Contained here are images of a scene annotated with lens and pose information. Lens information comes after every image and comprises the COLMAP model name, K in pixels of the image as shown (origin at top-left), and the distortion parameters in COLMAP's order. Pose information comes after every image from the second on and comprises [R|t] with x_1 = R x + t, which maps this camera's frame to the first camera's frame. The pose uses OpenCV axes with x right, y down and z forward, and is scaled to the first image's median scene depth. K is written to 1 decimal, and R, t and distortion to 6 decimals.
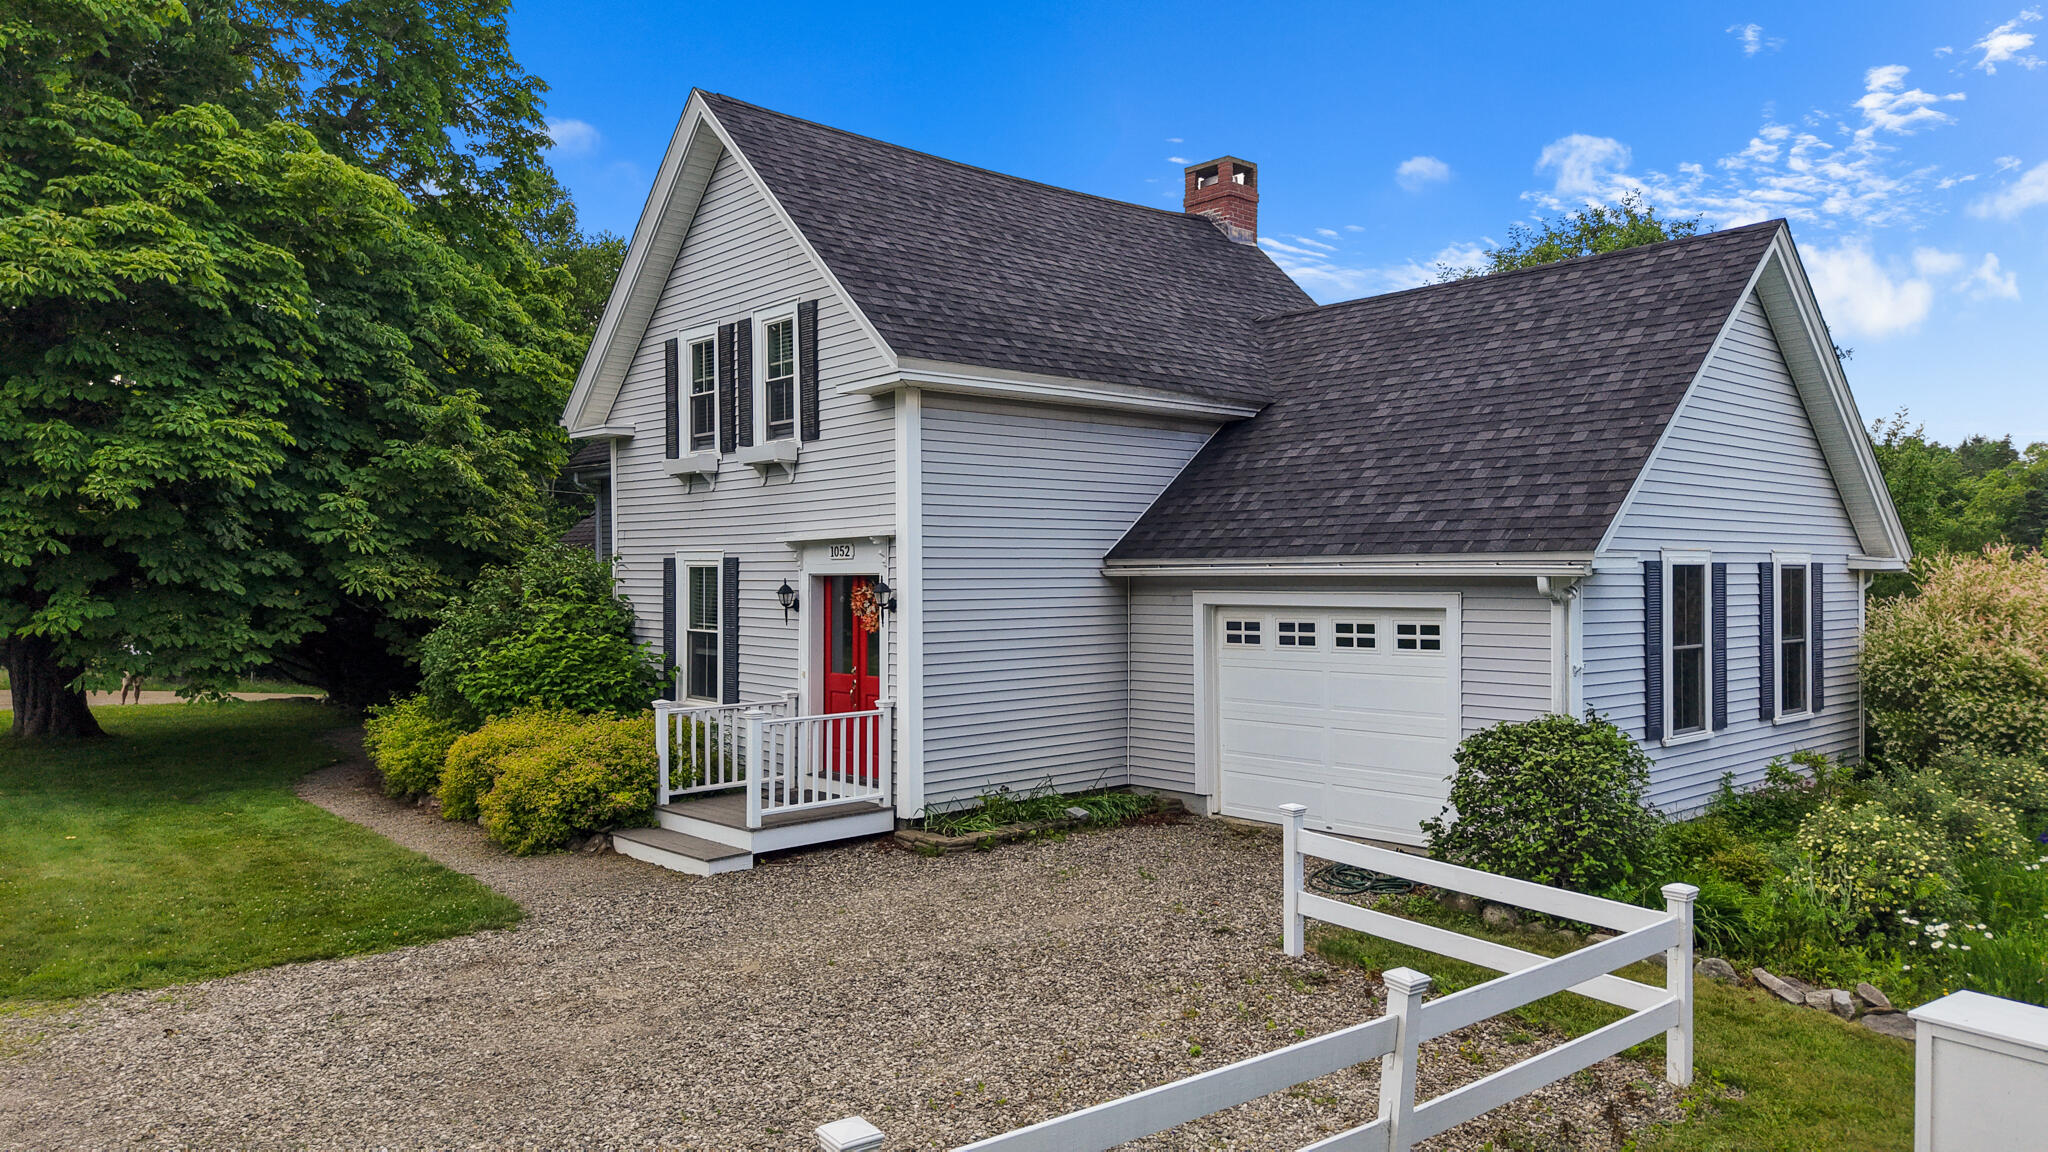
lens RADIAL K [[1375.1, 0, 1024.0], [0, 1375.1, 576.0], [0, 0, 1]] dist [0.014738, -0.003810]
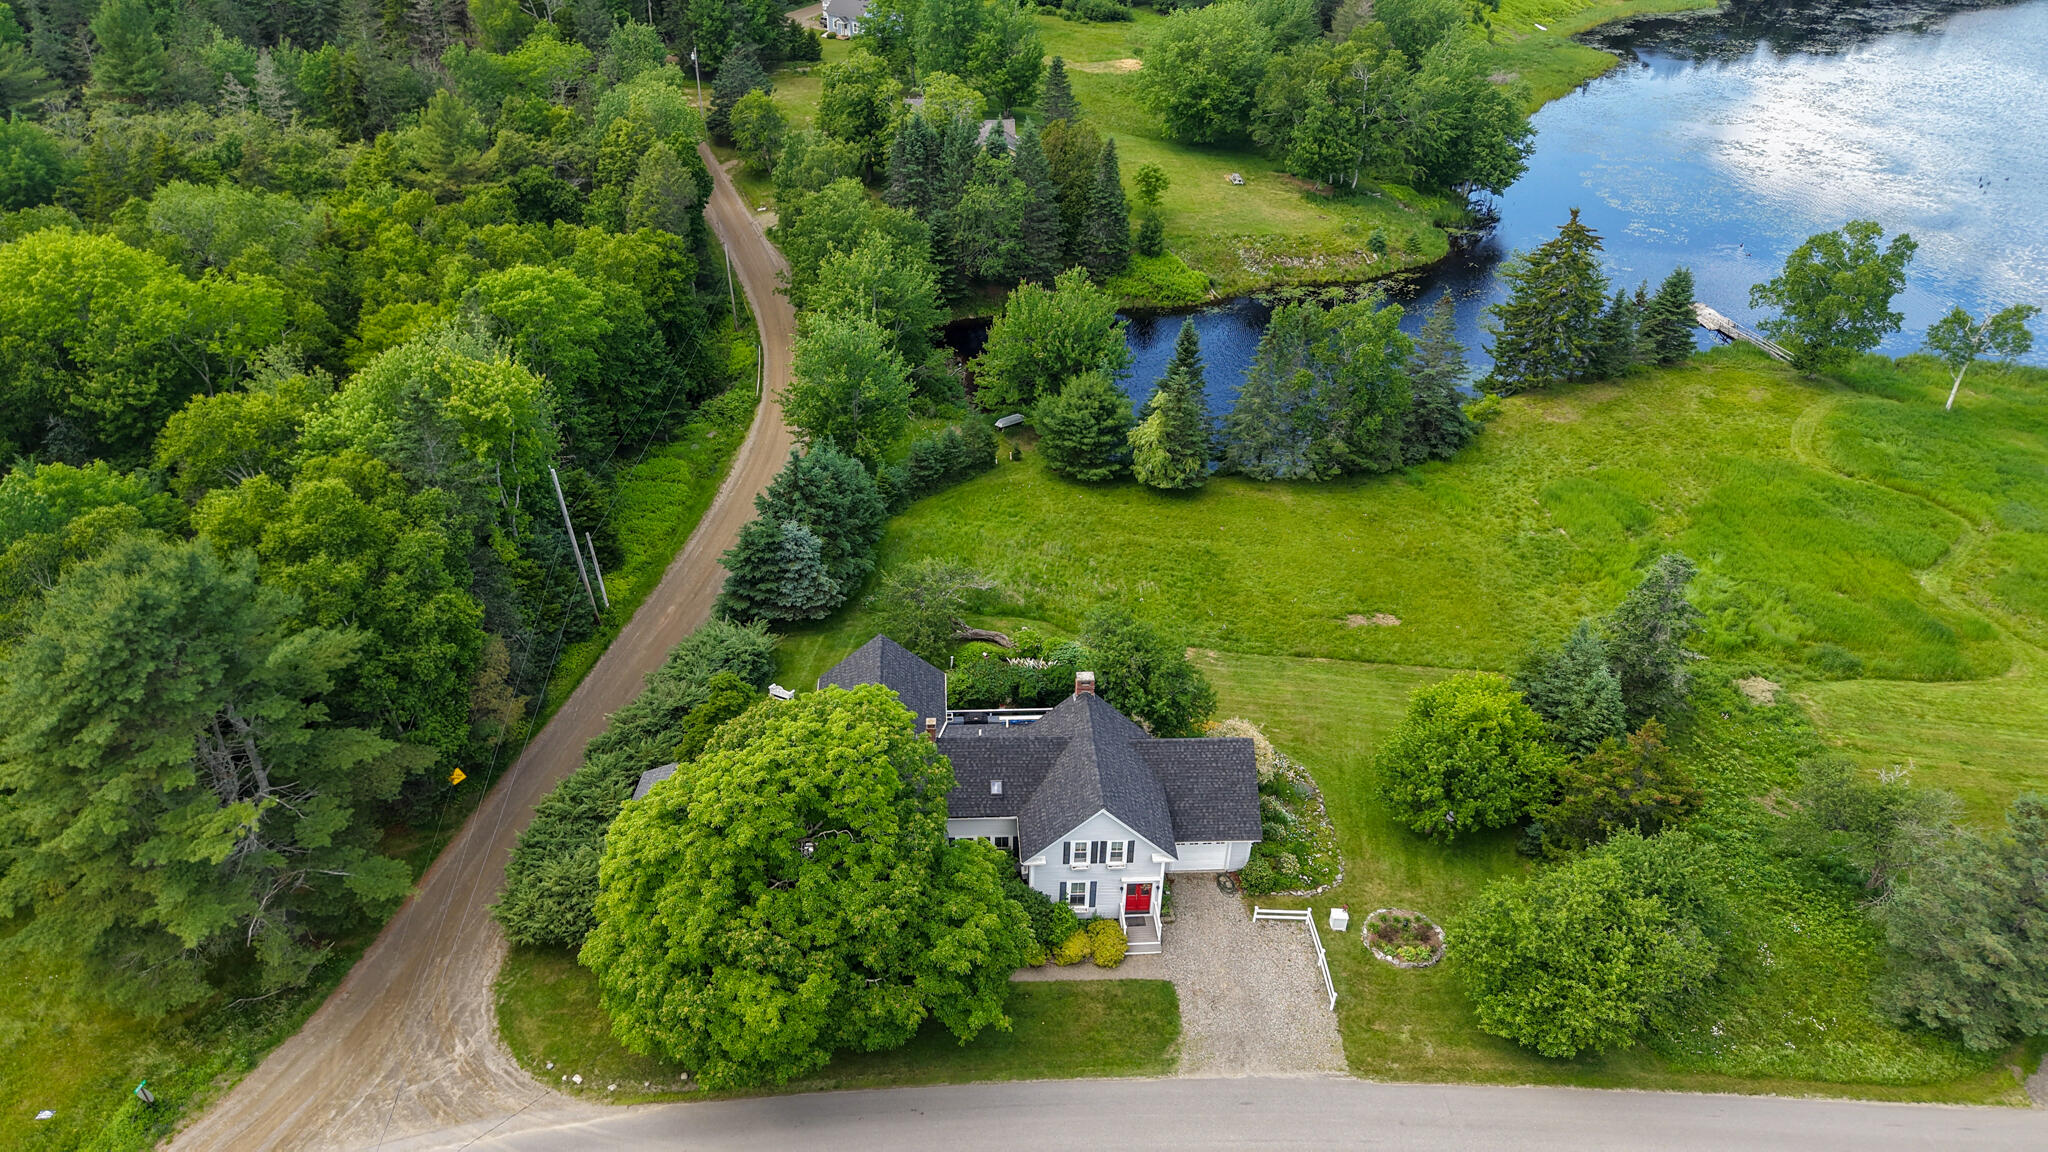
lens RADIAL K [[1368.4, 0, 1024.0], [0, 1368.4, 576.0], [0, 0, 1]] dist [0.063893, -0.085837]
pose [[0.617699, -0.416407, 0.667123, -3.041856], [-0.022597, 0.838561, 0.544339, -3.397188], [-0.786090, -0.351313, 0.508568, -0.715374]]
